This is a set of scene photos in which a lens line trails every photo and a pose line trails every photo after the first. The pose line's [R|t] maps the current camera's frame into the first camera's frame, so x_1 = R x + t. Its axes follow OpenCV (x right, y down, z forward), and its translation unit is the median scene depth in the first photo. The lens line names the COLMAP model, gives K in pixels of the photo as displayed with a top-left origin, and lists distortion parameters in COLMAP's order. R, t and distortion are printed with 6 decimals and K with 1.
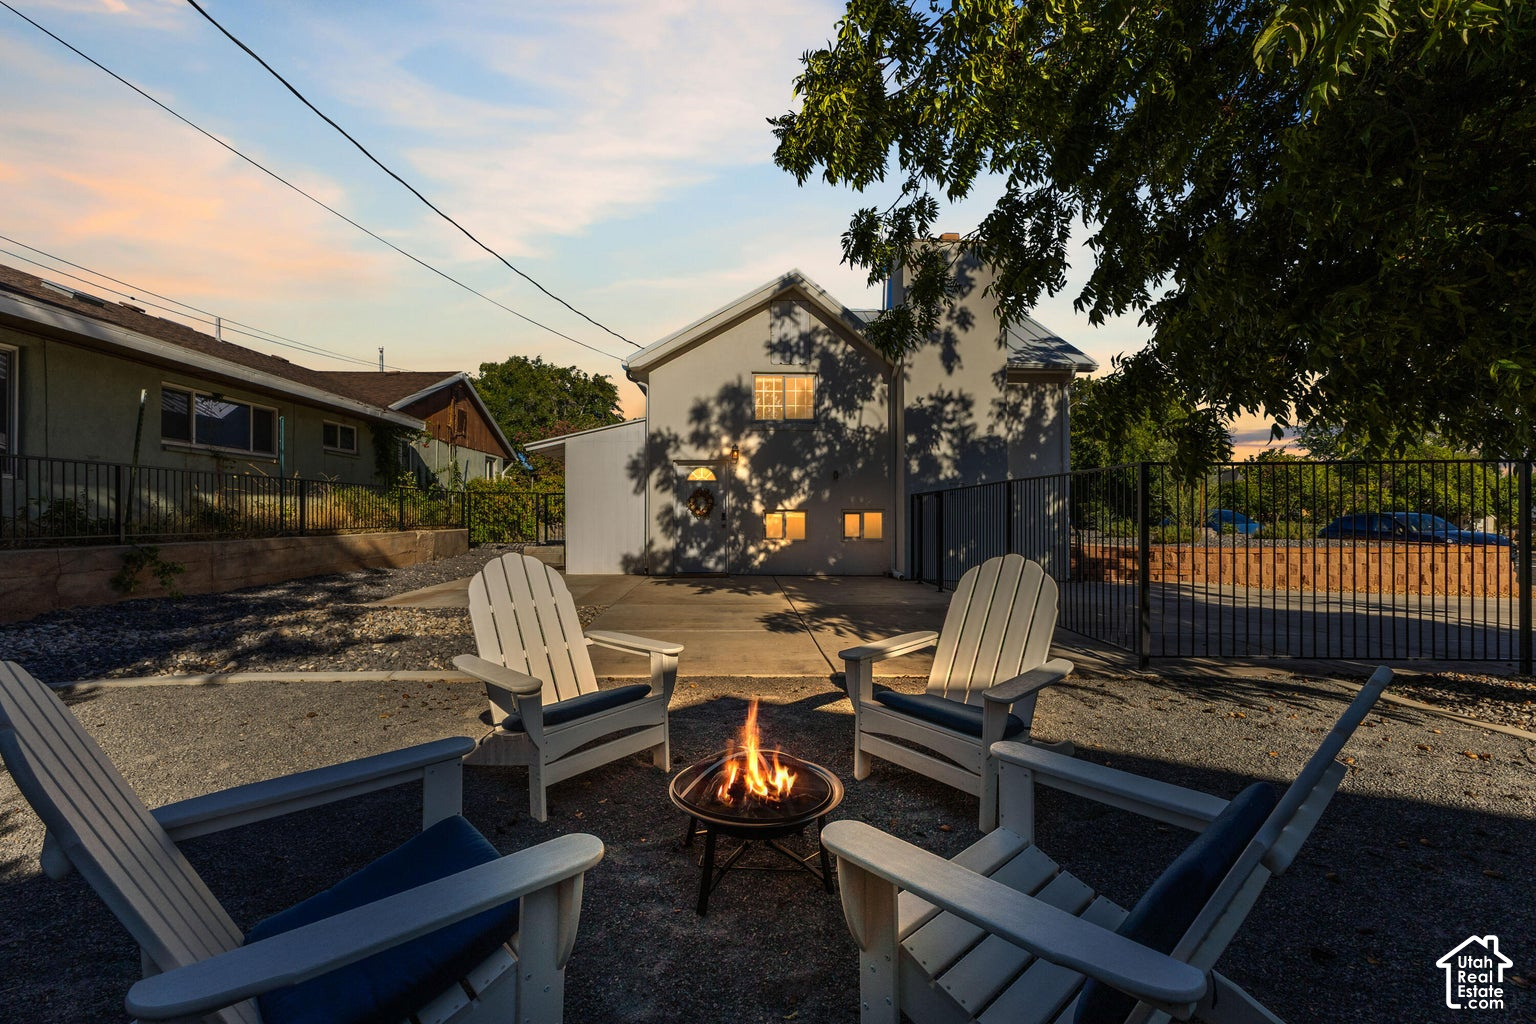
lens RADIAL K [[673.6, 0, 767.9], [0, 673.6, 532.9], [0, 0, 1]] dist [-0.144392, 0.000044]
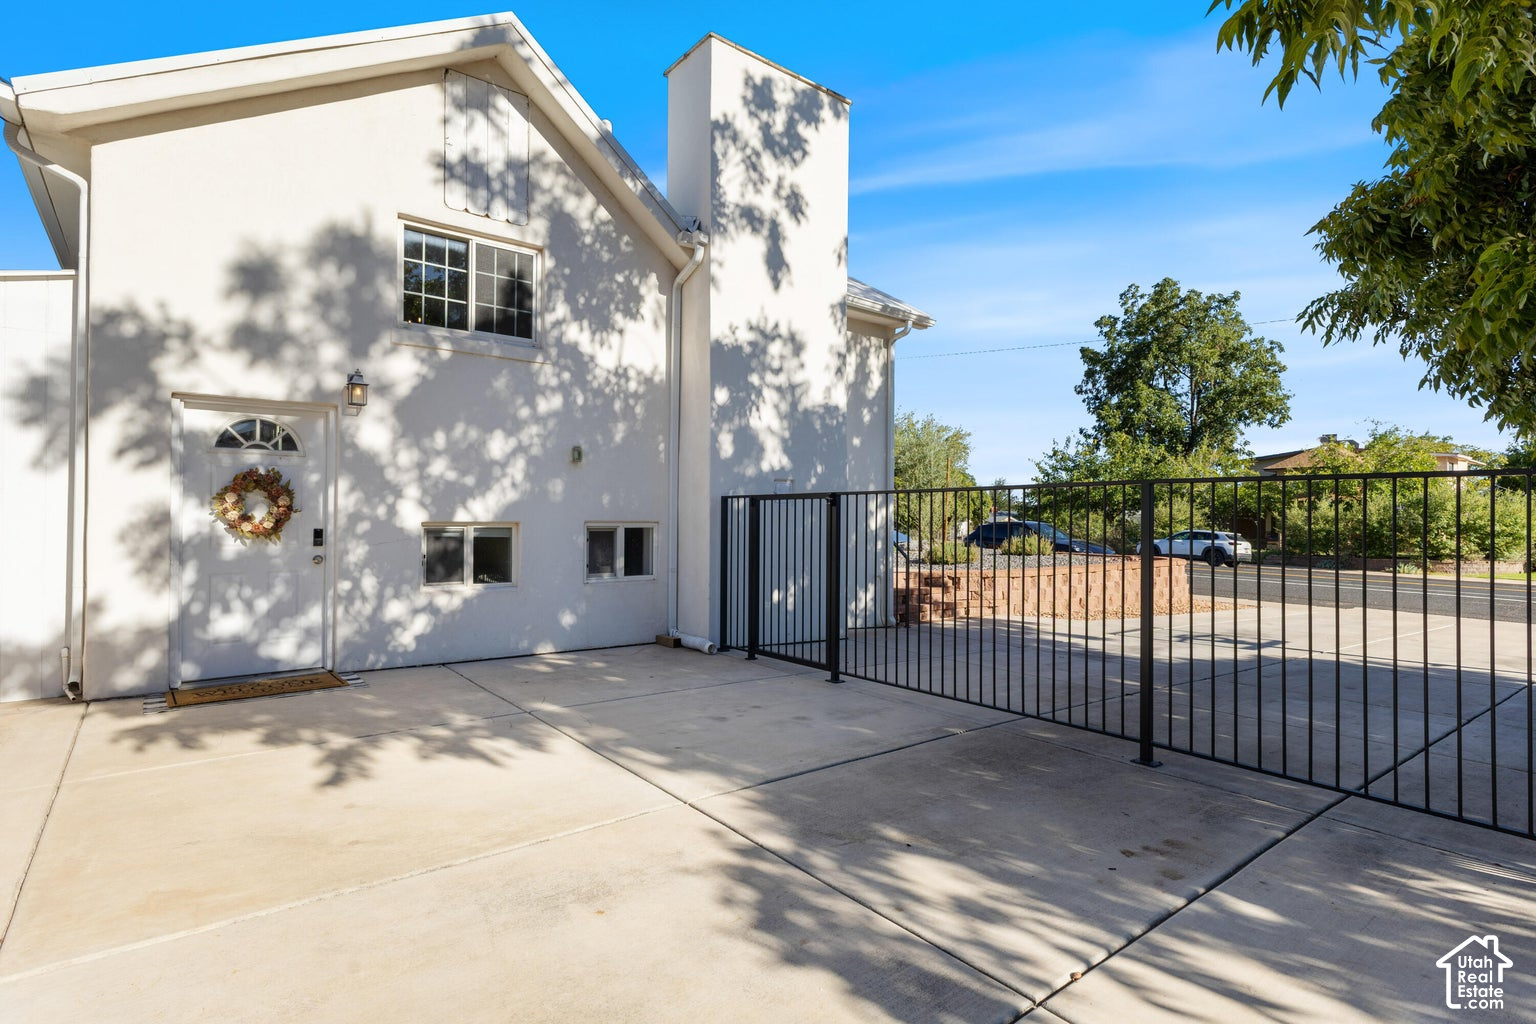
lens RADIAL K [[754.5, 0, 770.9], [0, 754.5, 522.5], [0, 0, 1]] dist [0.002237, -0.013124]
pose [[0.805369, 0.009072, 0.592705, -0.120388], [0.013682, 0.999332, -0.033888, -0.012083], [-0.592616, 0.035402, 0.804707, 0.454462]]
